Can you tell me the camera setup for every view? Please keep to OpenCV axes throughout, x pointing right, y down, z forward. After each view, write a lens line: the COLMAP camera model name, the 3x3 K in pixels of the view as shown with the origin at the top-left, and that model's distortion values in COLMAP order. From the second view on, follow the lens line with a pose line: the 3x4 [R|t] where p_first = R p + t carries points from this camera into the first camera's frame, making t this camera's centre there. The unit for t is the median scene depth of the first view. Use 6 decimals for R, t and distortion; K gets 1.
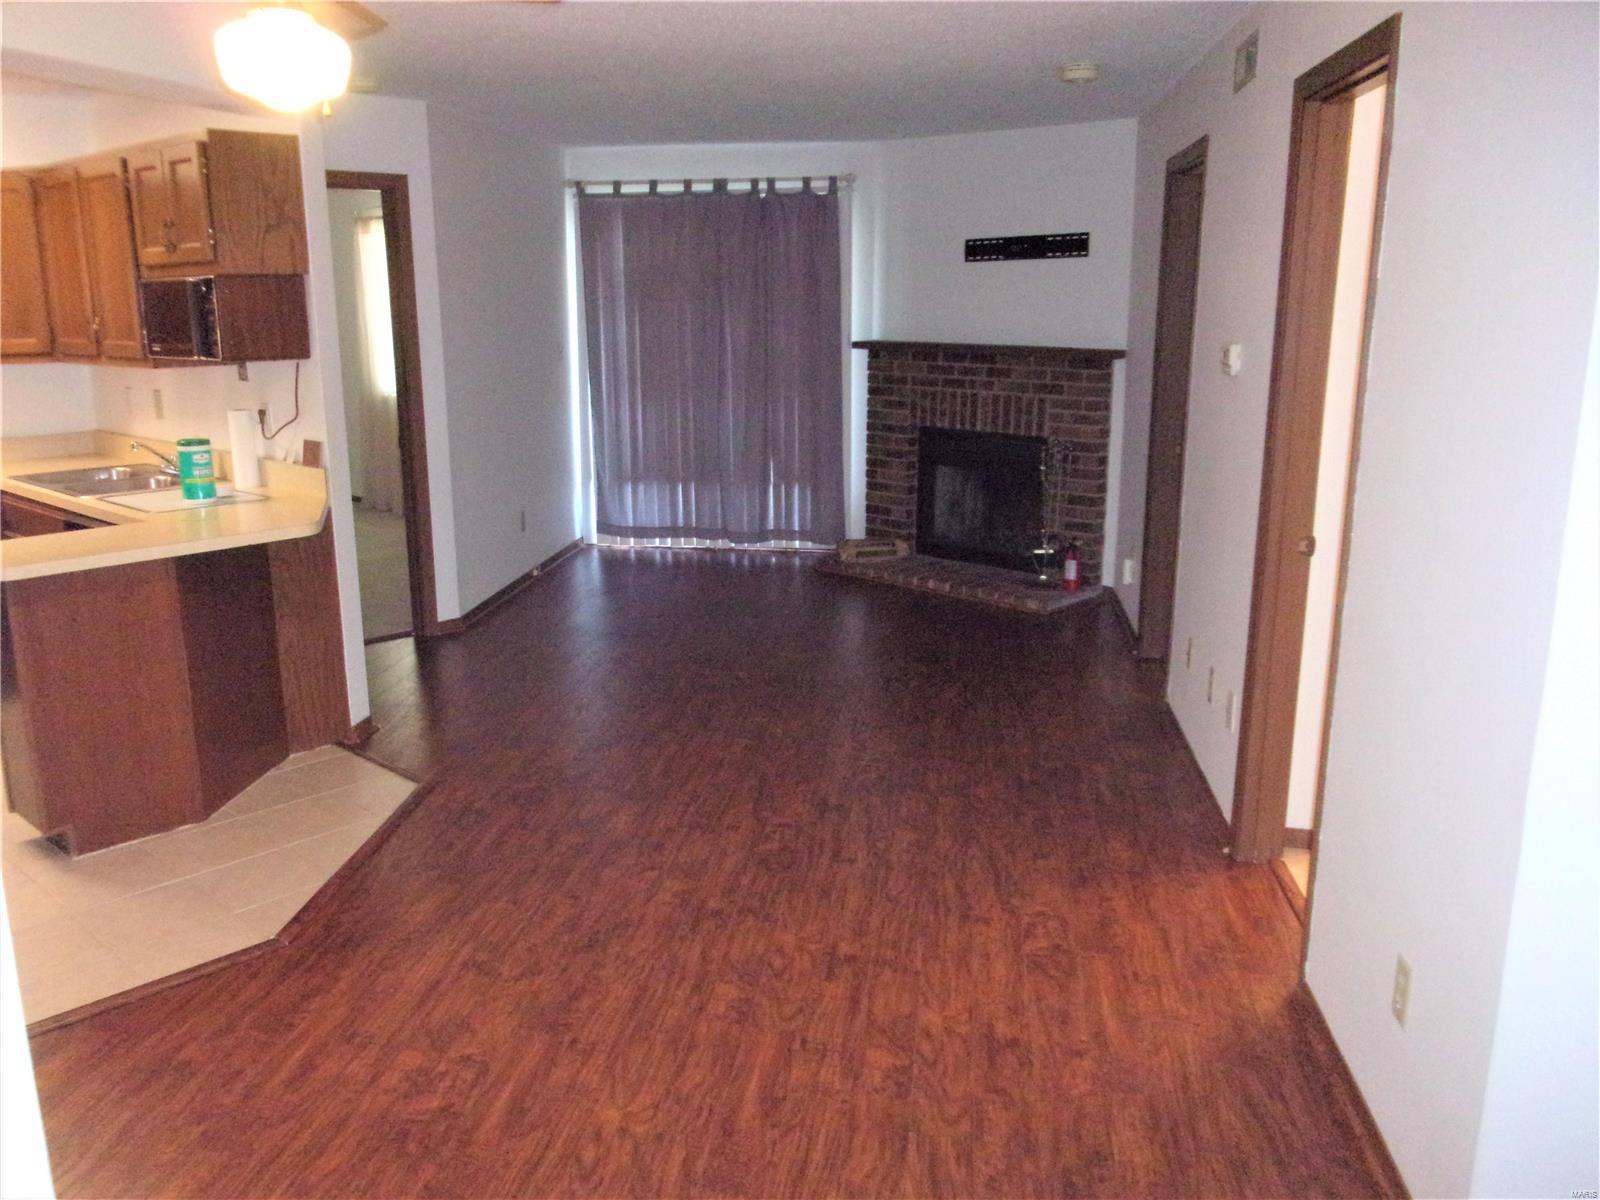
lens RADIAL K [[1409.4, 0, 799.2], [0, 1409.4, 606.8], [0, 0, 1]] dist [0.040807, 0.000643]
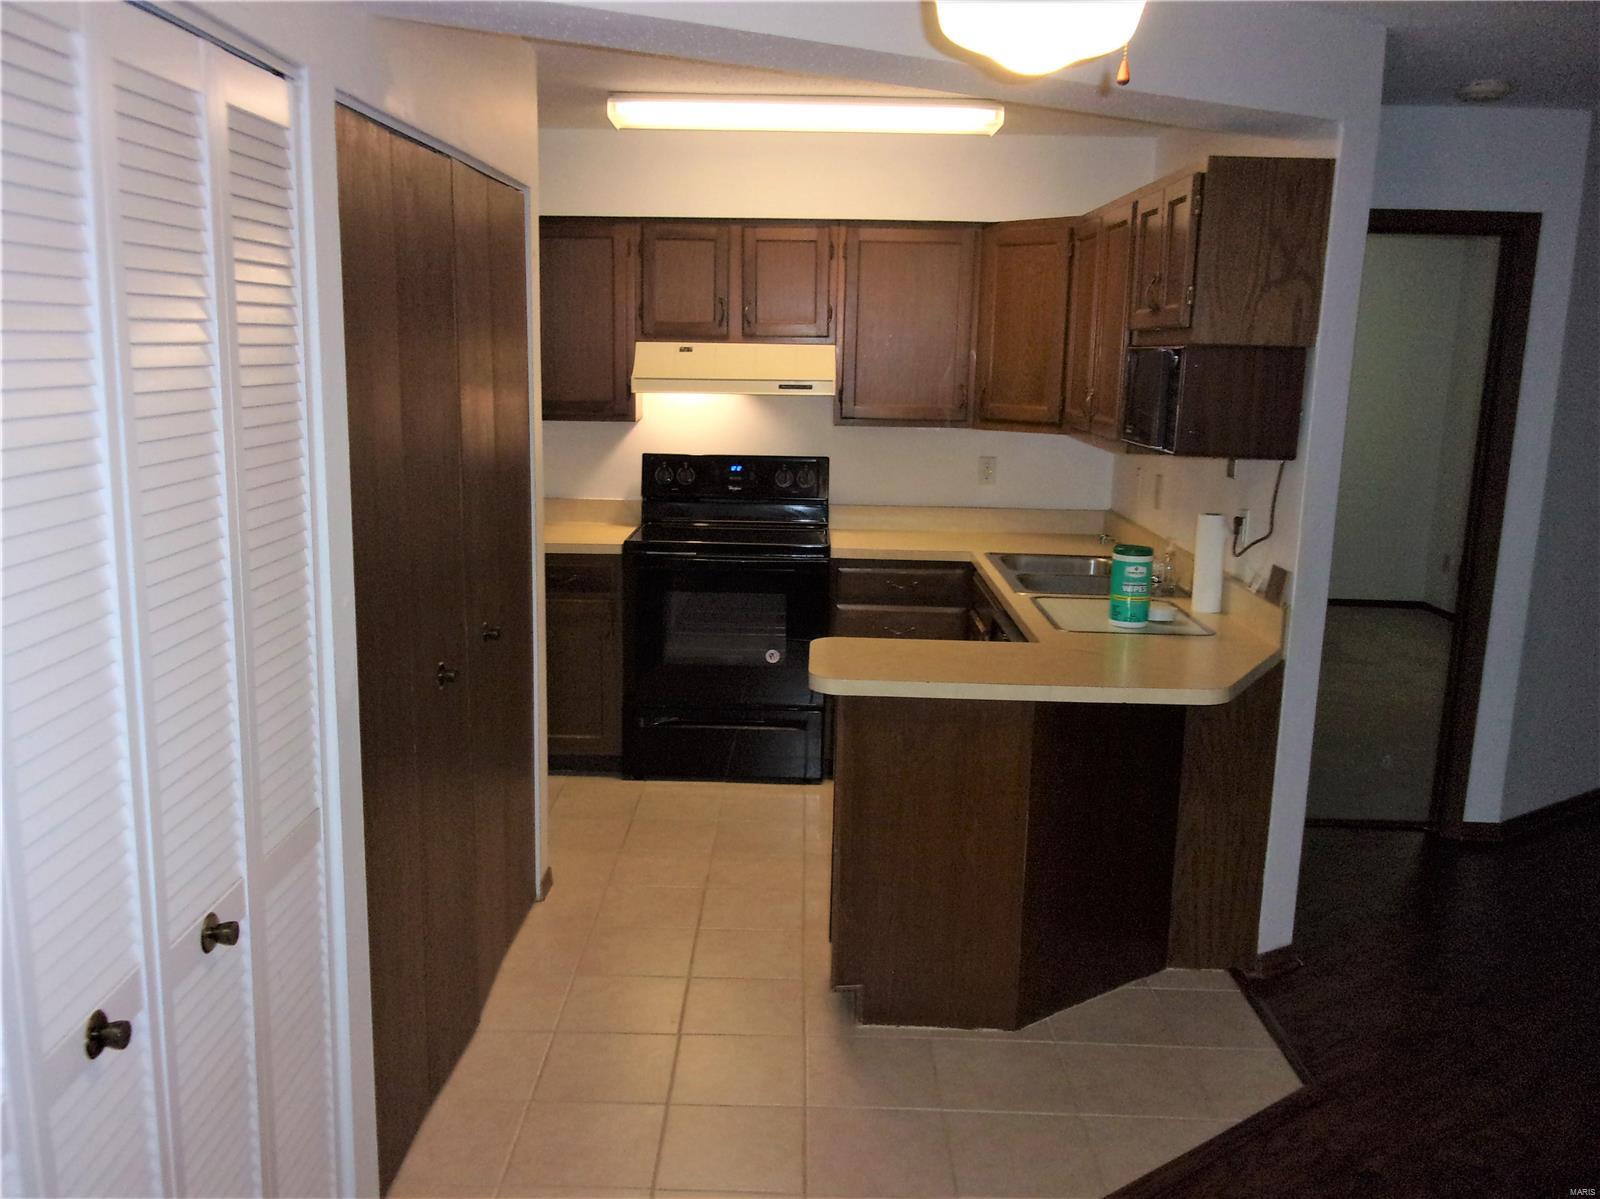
lens RADIAL K [[1409.4, 0, 799.2], [0, 1409.4, 606.3], [0, 0, 1]] dist [0.040807, 0.000643]
pose [[0.687887, 0.170387, -0.705535, 0.016053], [-0.201546, 0.978668, 0.039845, -0.128502], [0.697274, 0.114789, 0.707554, 0.507206]]
